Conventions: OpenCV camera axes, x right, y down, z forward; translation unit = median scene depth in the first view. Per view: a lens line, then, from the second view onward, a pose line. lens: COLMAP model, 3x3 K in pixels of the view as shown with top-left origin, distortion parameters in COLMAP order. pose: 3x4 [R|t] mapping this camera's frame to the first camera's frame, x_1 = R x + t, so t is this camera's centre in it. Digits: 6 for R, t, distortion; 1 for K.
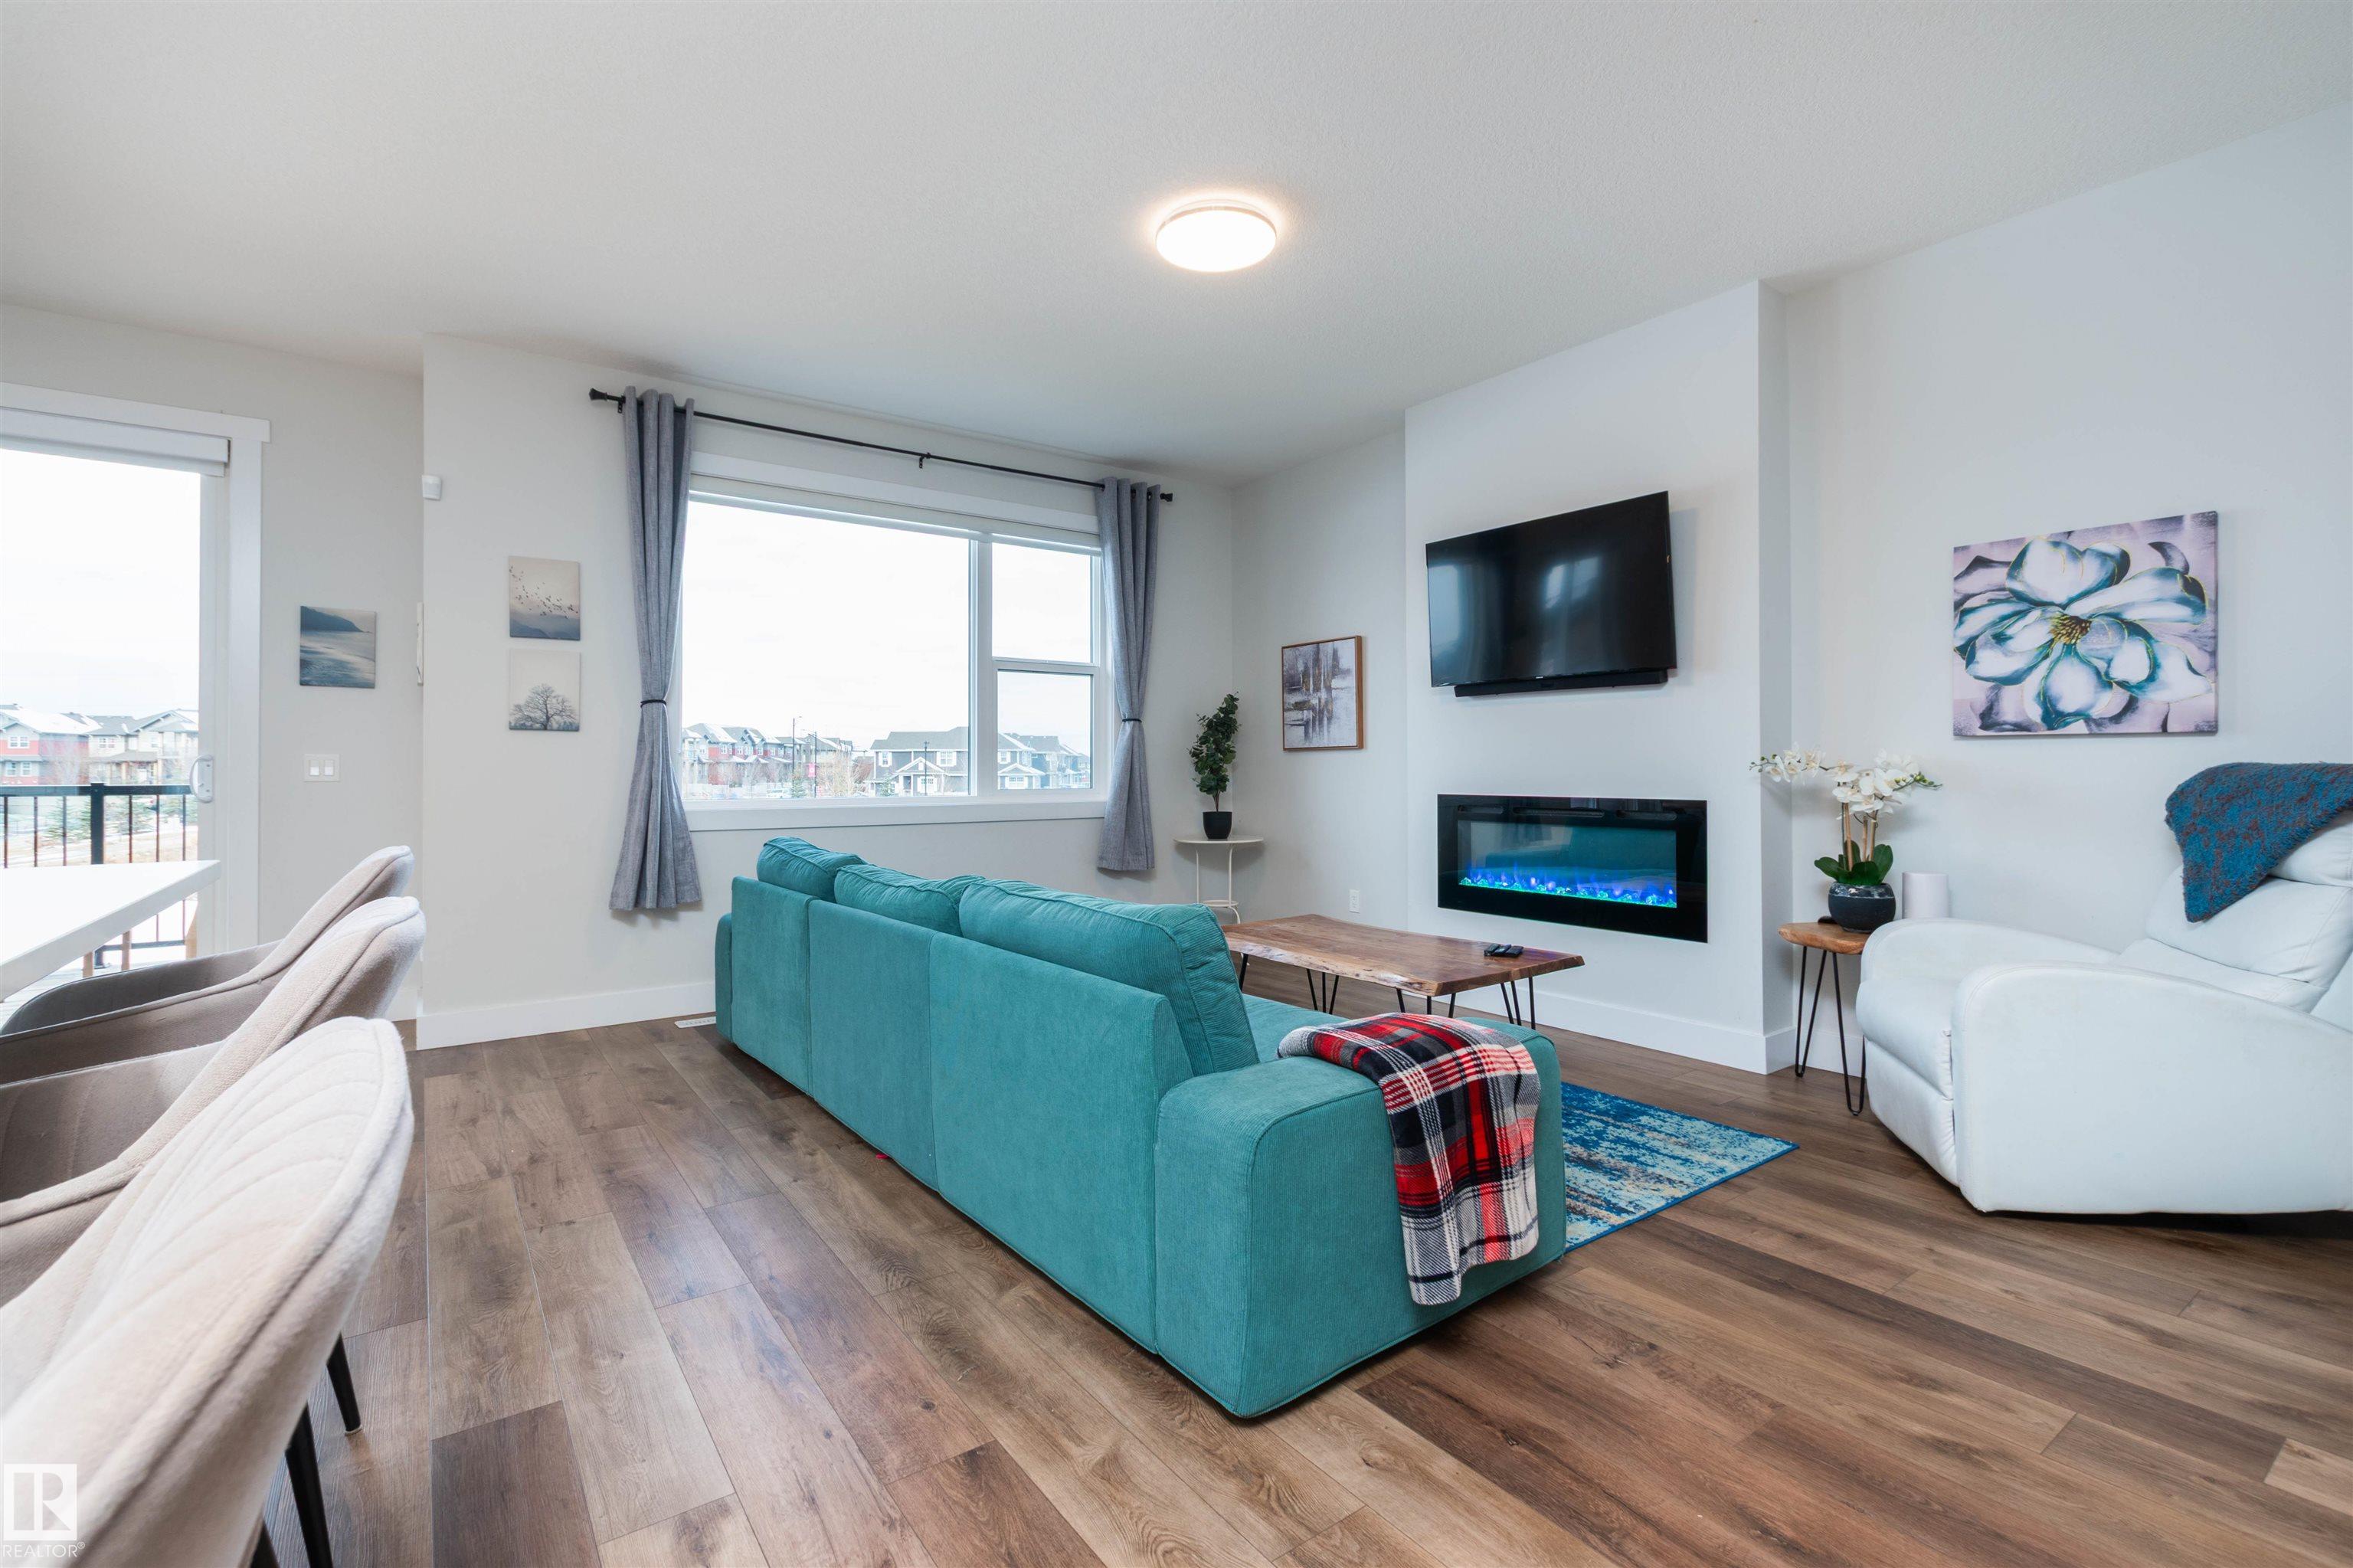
lens RADIAL K [[1059.5, 0, 1180.1], [0, 1059.5, 759.4], [0, 0, 1]] dist [0.002707, -0.000150]
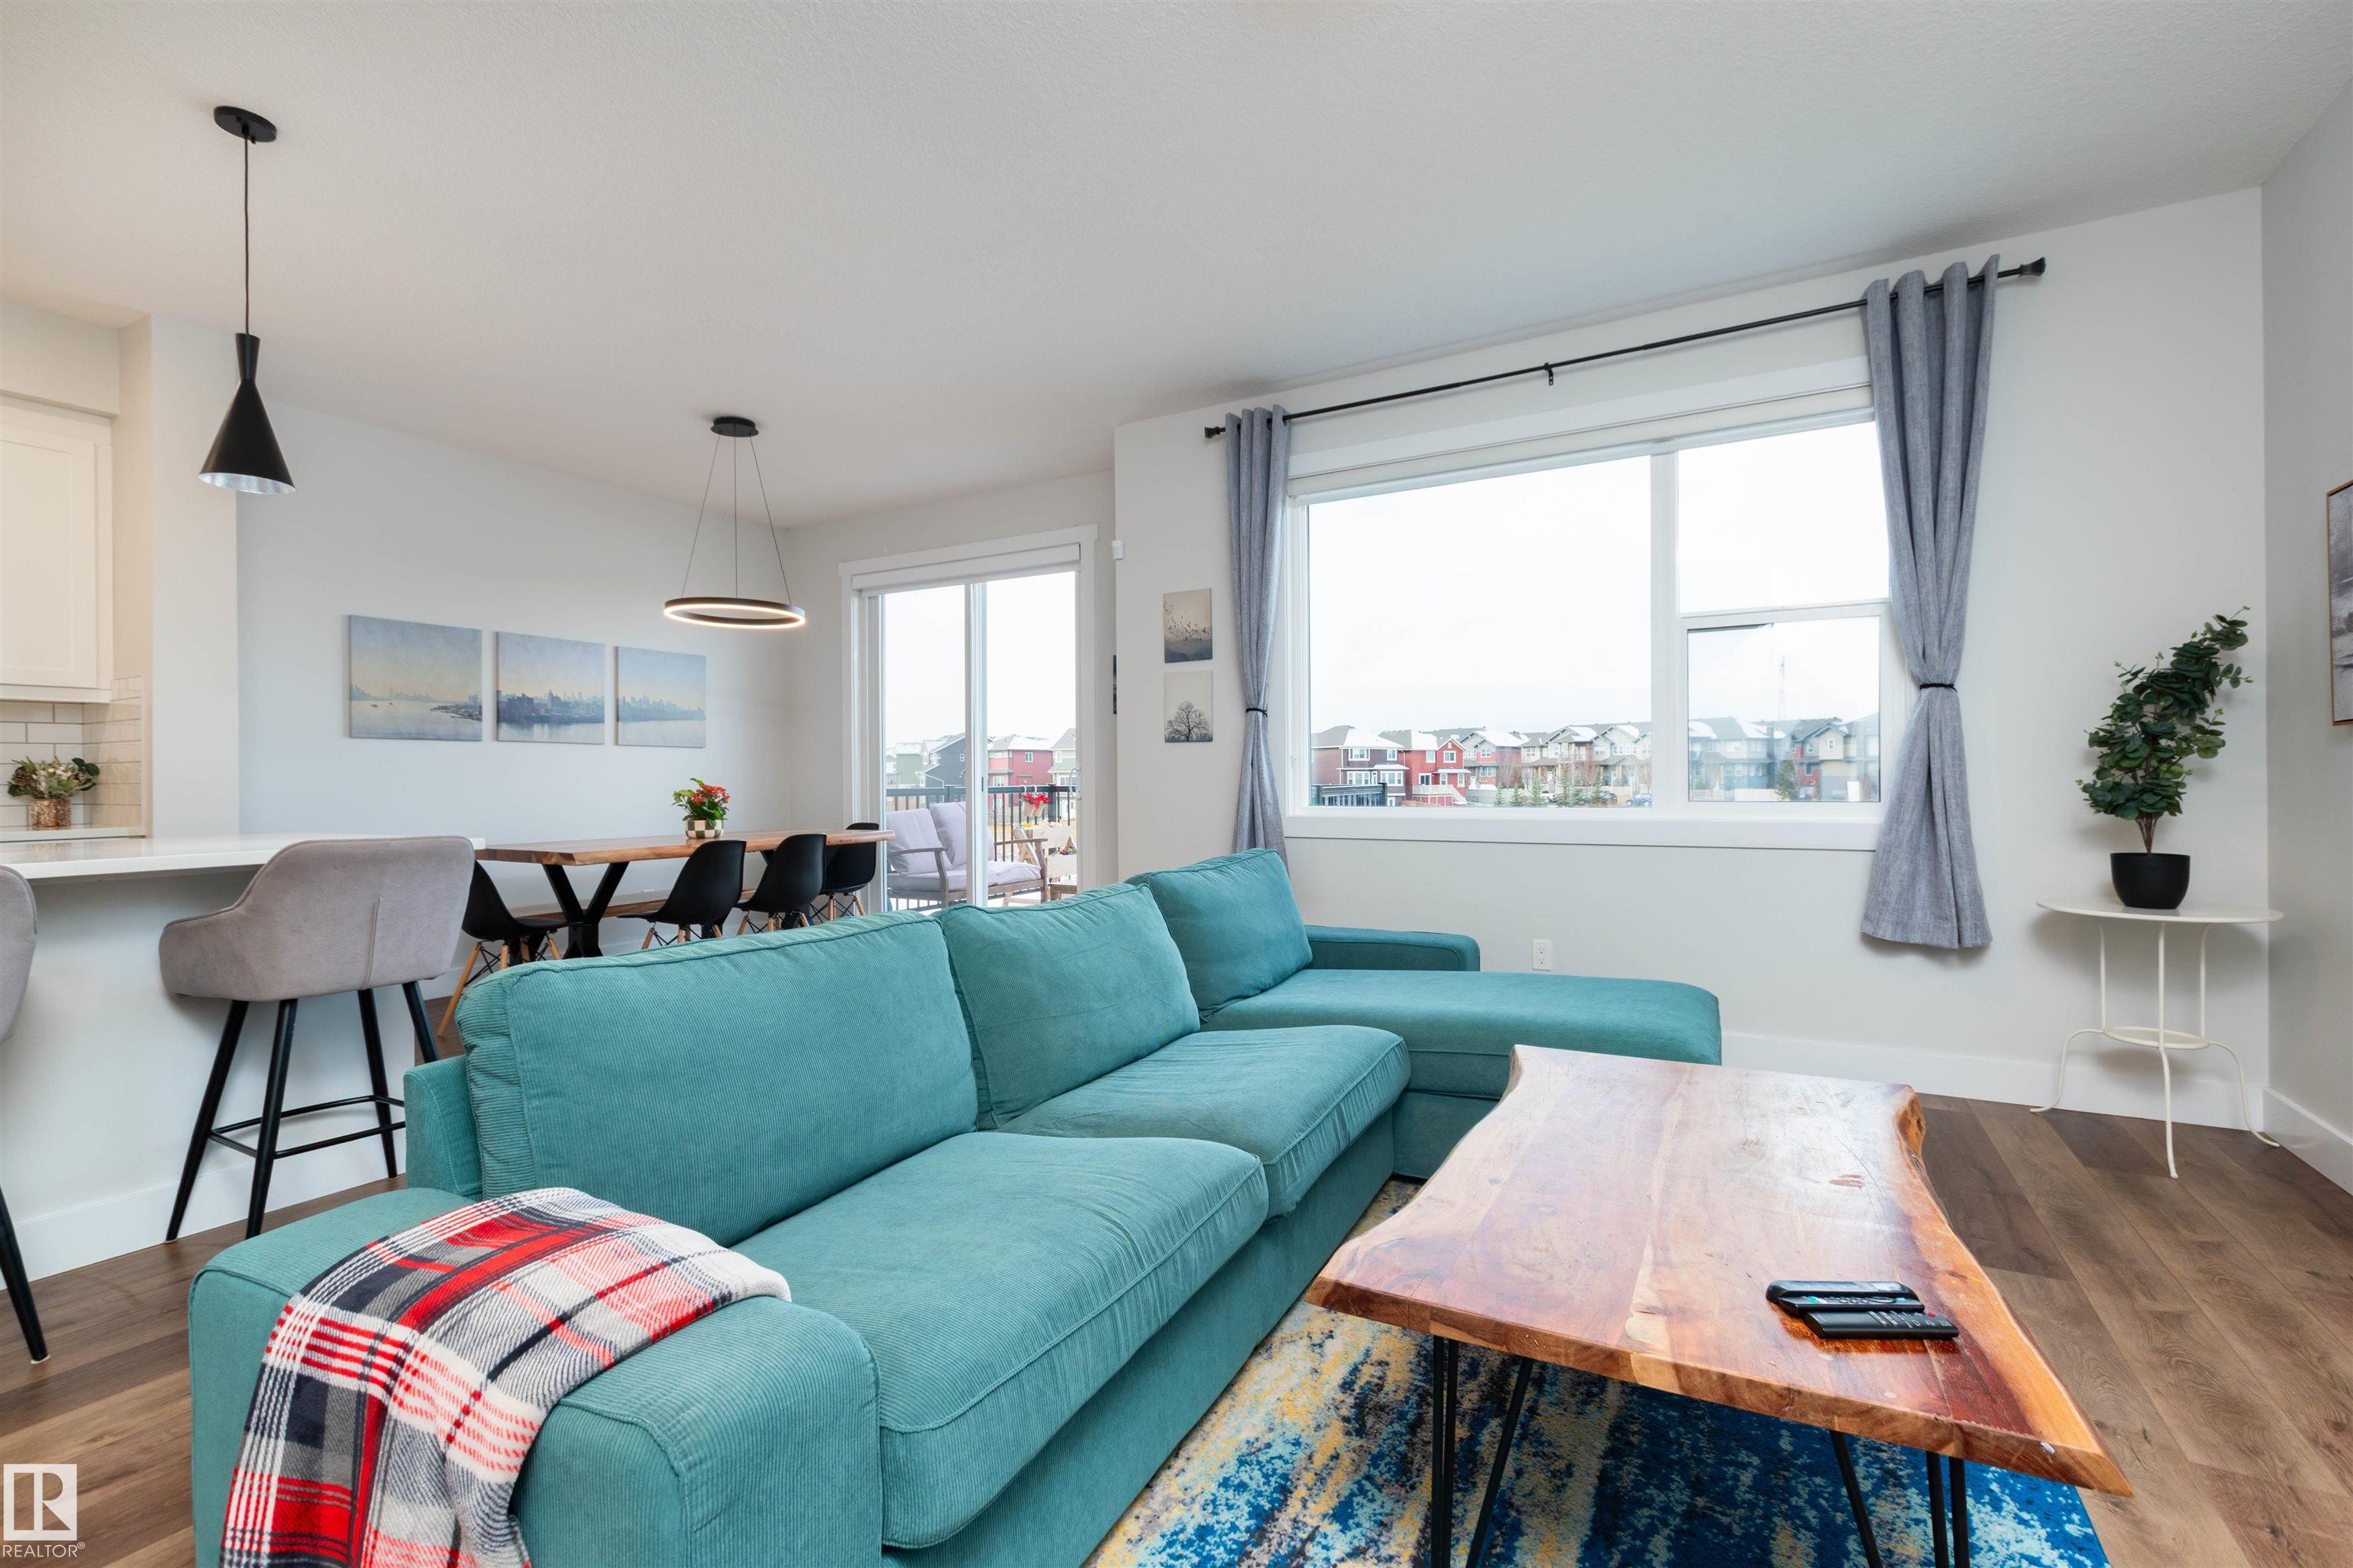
lens RADIAL K [[1037.7, 0, 1165.7], [0, 1037.7, 772.9], [0, 0, 1]] dist [0.001297, 0.000094]
pose [[0.414702, -0.004666, -0.909945, 0.450888], [0.016345, 0.999864, 0.002322, 0.003410], [0.909810, -0.015836, 0.414722, 0.577800]]
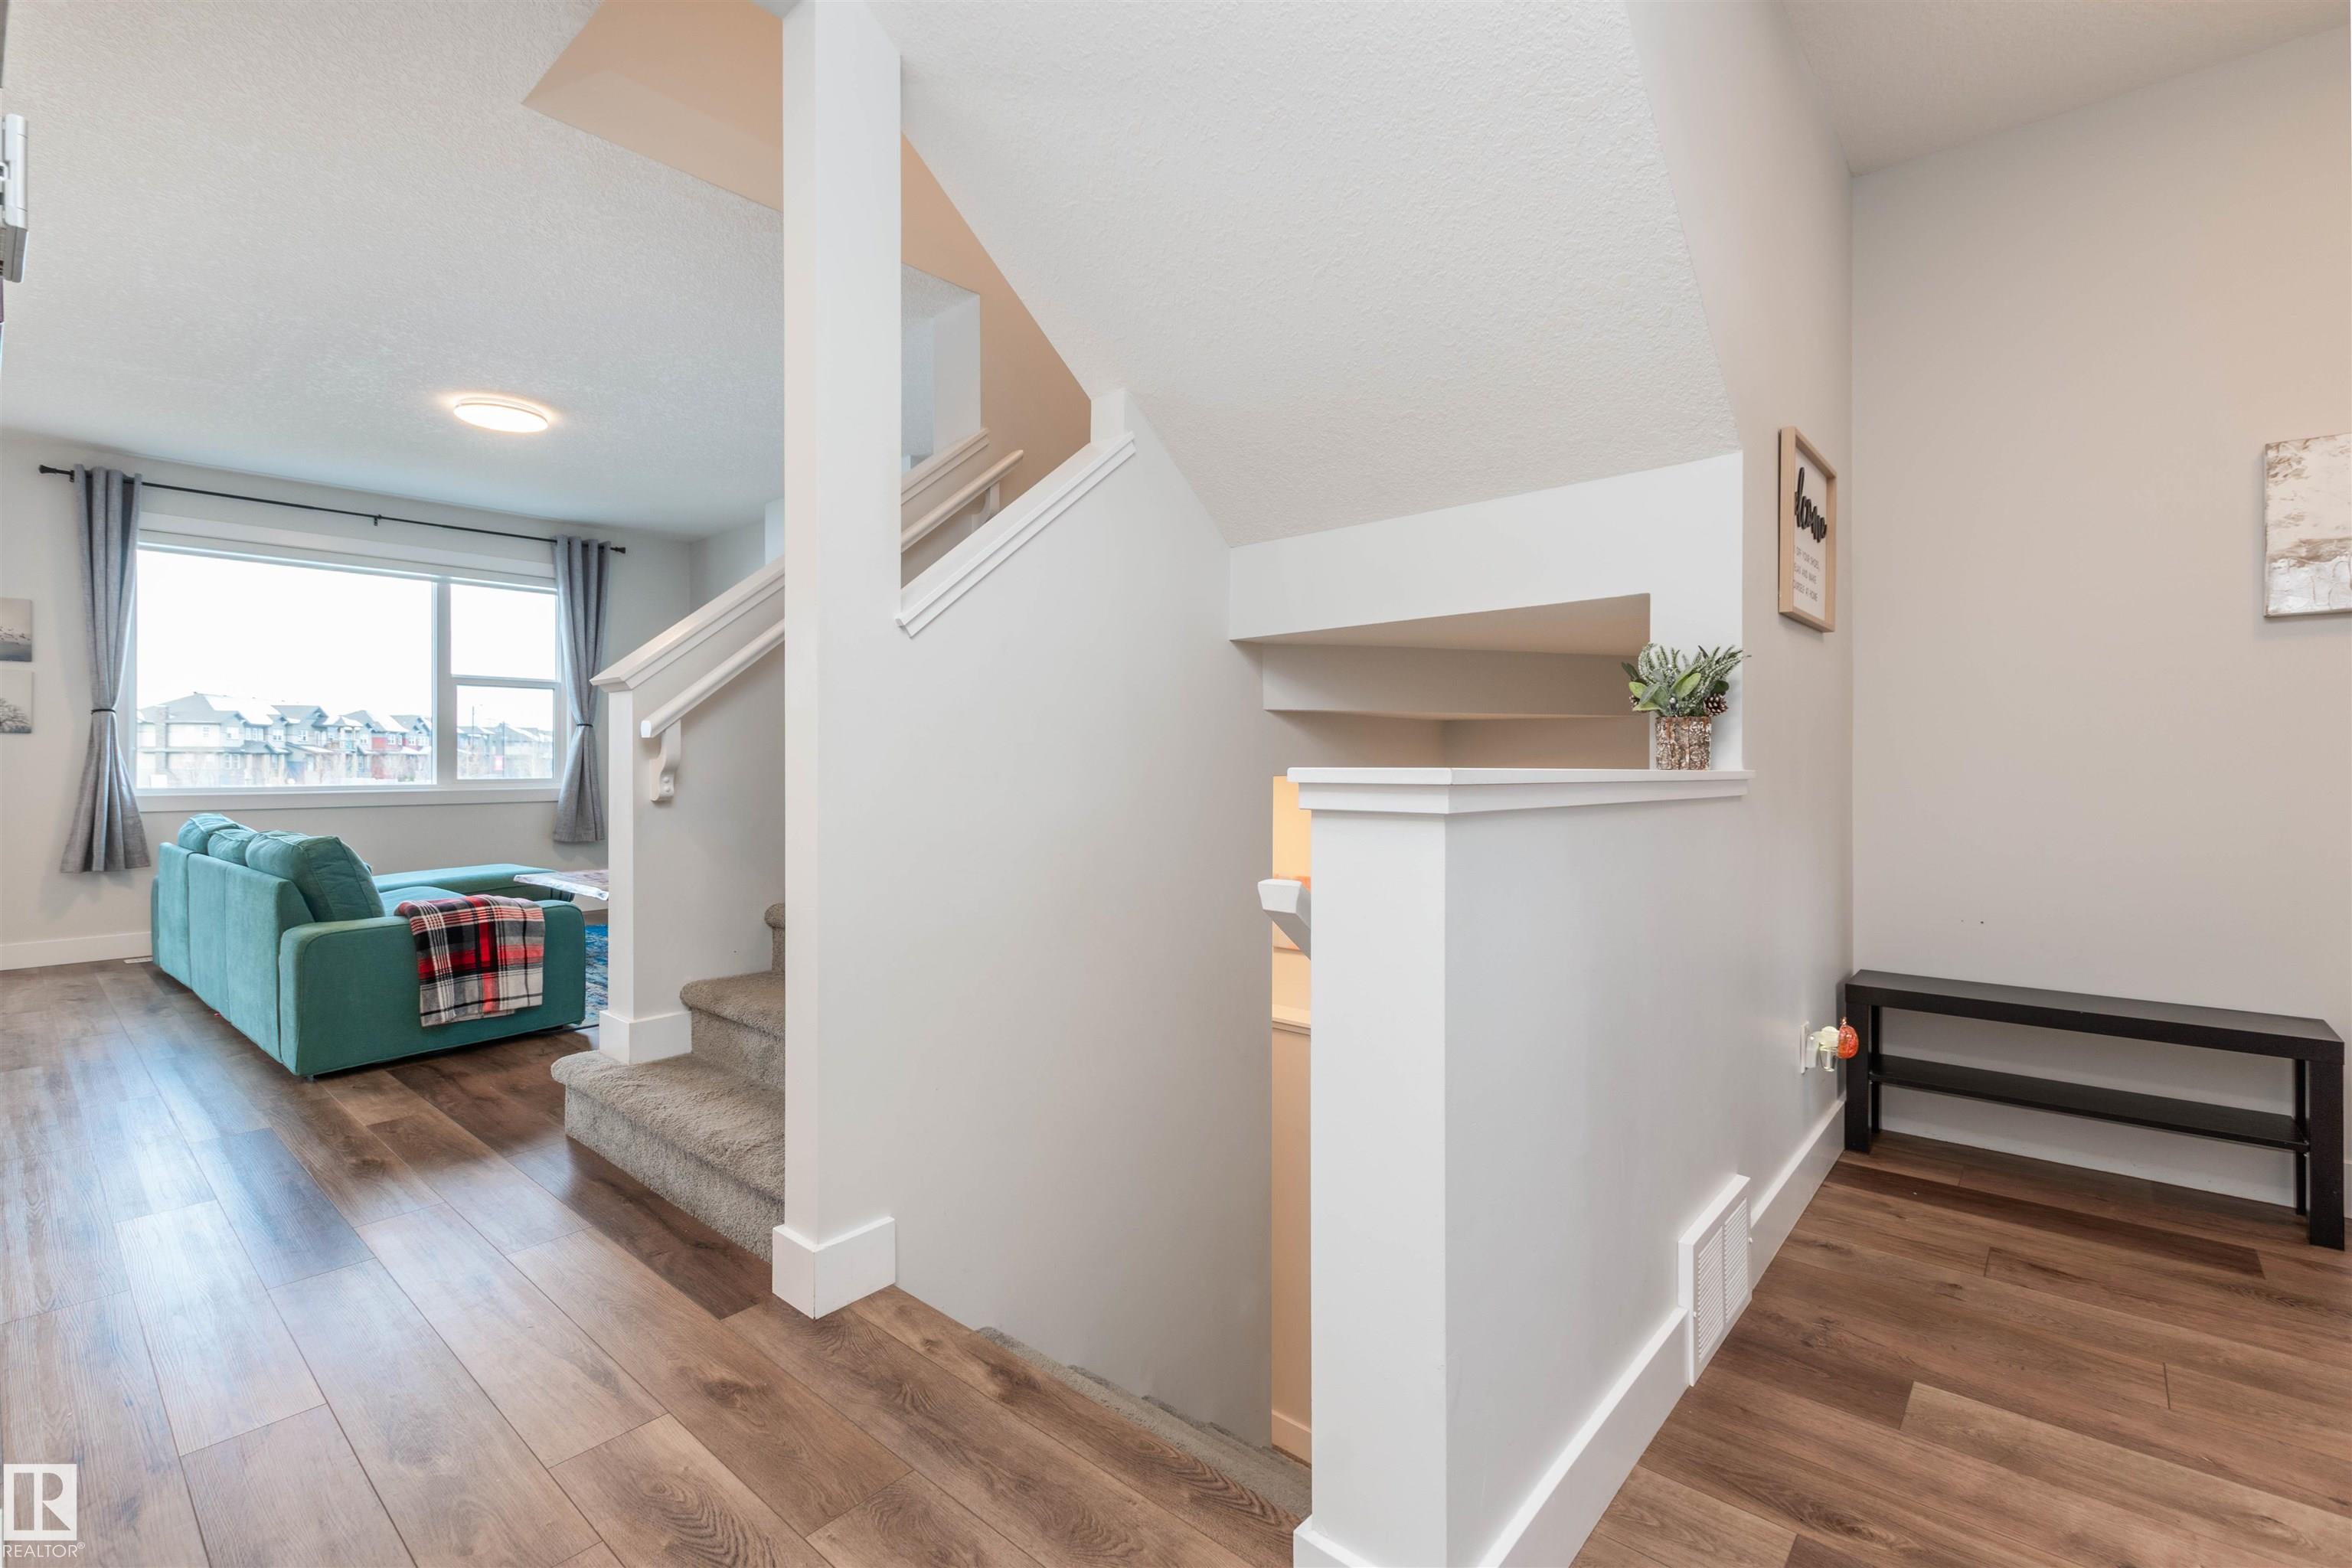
lens RADIAL K [[1046.5, 0, 1177.2], [0, 1046.5, 762.8], [0, 0, 1]] dist [0.003338, -0.006160]
pose [[0.973239, 0.000213, 0.229794, 0.547441], [-0.002543, 0.999948, 0.009846, -0.008075], [-0.229780, -0.010167, 0.973190, -0.599735]]
